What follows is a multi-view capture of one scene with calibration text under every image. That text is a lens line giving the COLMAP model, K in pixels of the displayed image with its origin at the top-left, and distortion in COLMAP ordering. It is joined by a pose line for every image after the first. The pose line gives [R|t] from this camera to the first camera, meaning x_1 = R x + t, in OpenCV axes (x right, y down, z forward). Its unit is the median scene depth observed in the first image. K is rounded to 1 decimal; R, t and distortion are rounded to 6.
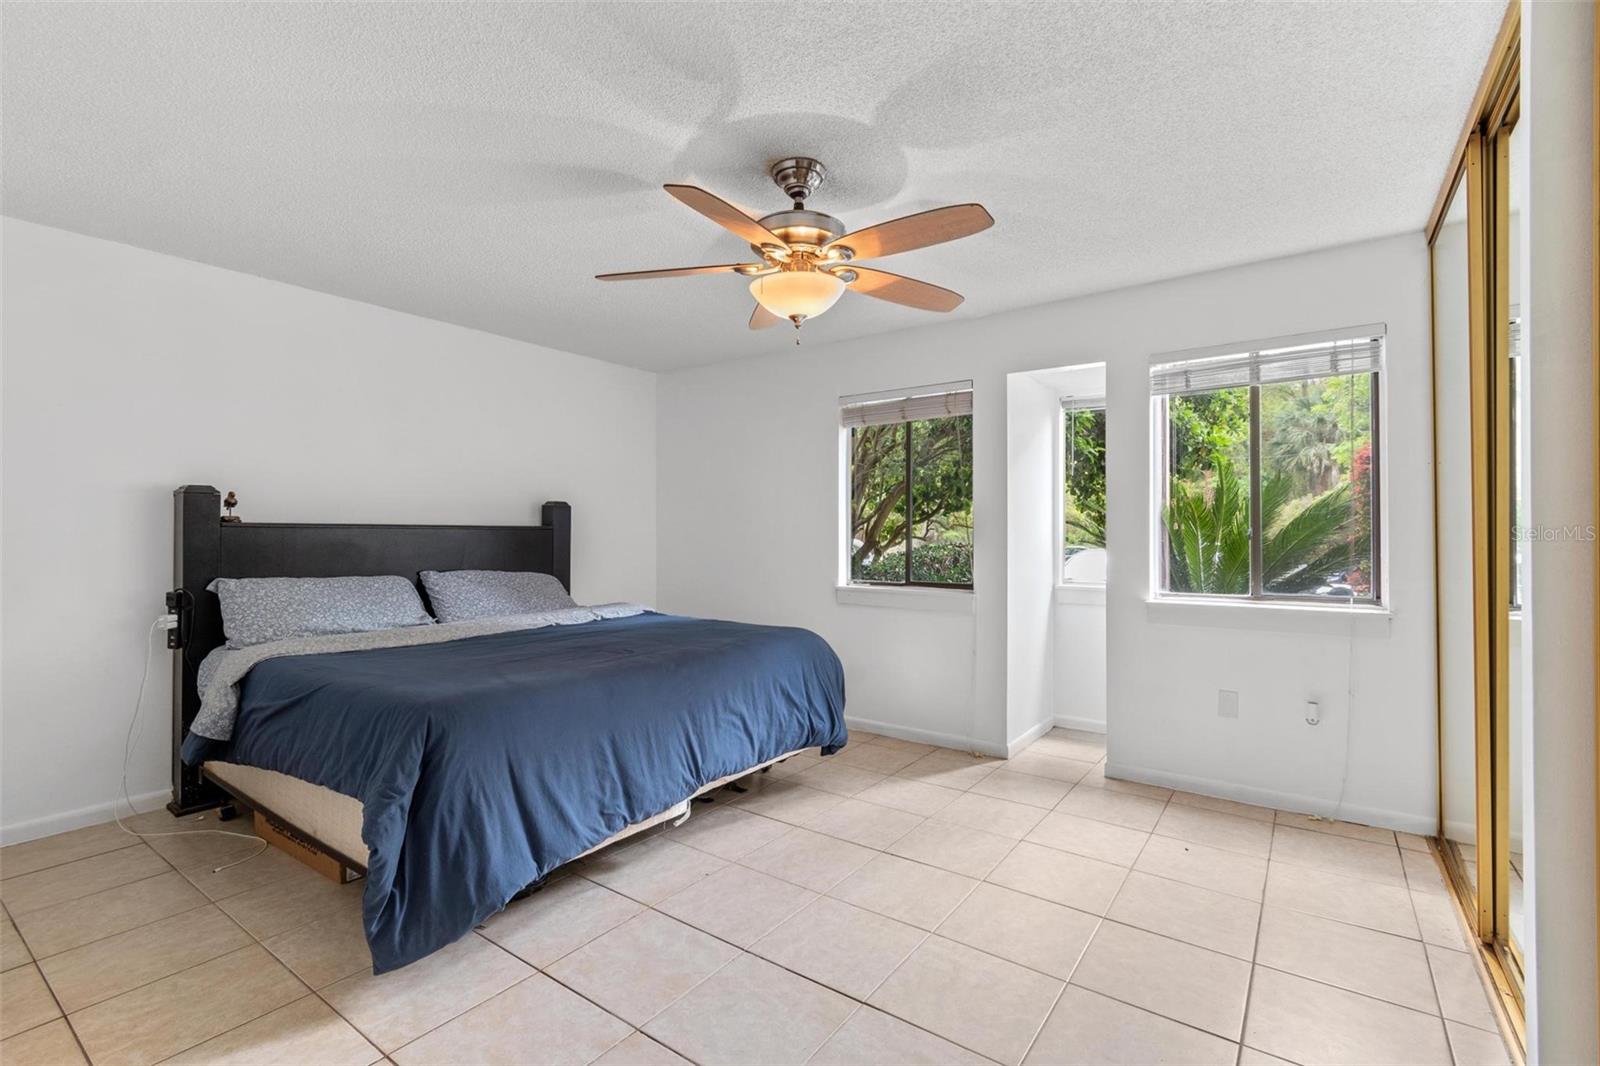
lens RADIAL K [[717.0, 0, 804.1], [0, 717.0, 527.1], [0, 0, 1]] dist [0.001148, 0.000079]
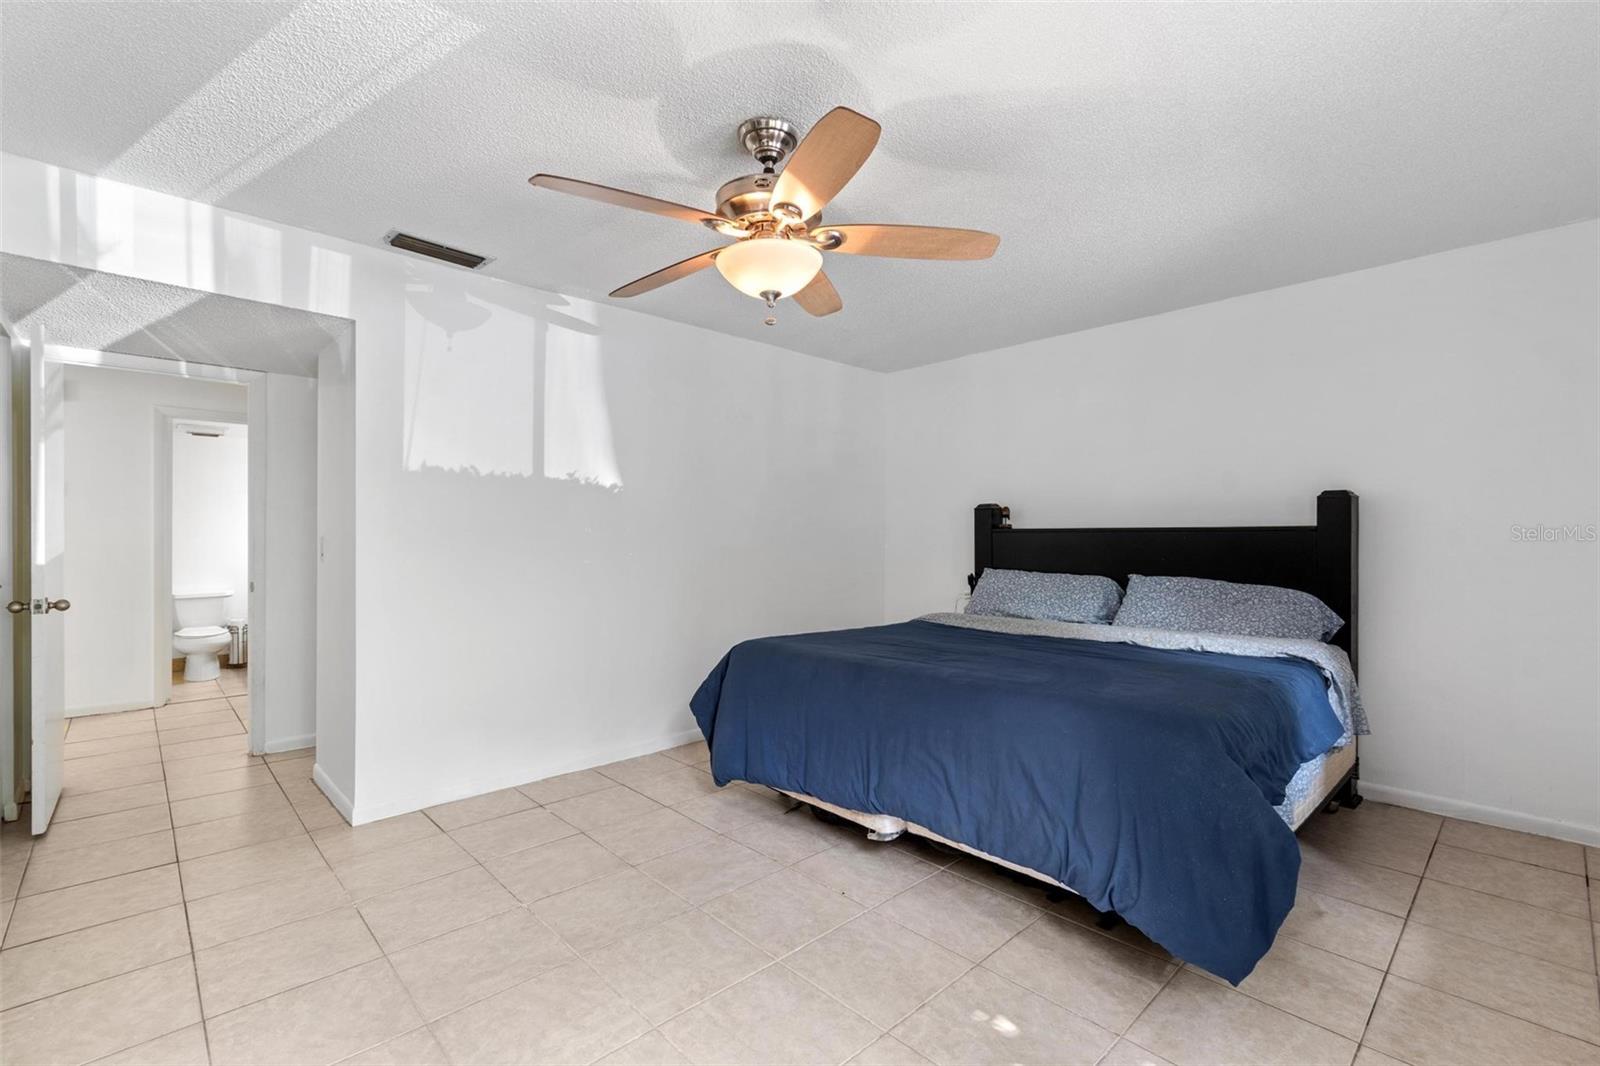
lens RADIAL K [[706.8, 0, 808.0], [0, 706.8, 544.7], [0, 0, 1]] dist [0.001804, 0.000318]
pose [[-0.183436, 0.007695, -0.983002, 0.649153], [0.008796, 0.999942, 0.006186, 0.012574], [0.982992, -0.007512, -0.183493, 0.924706]]
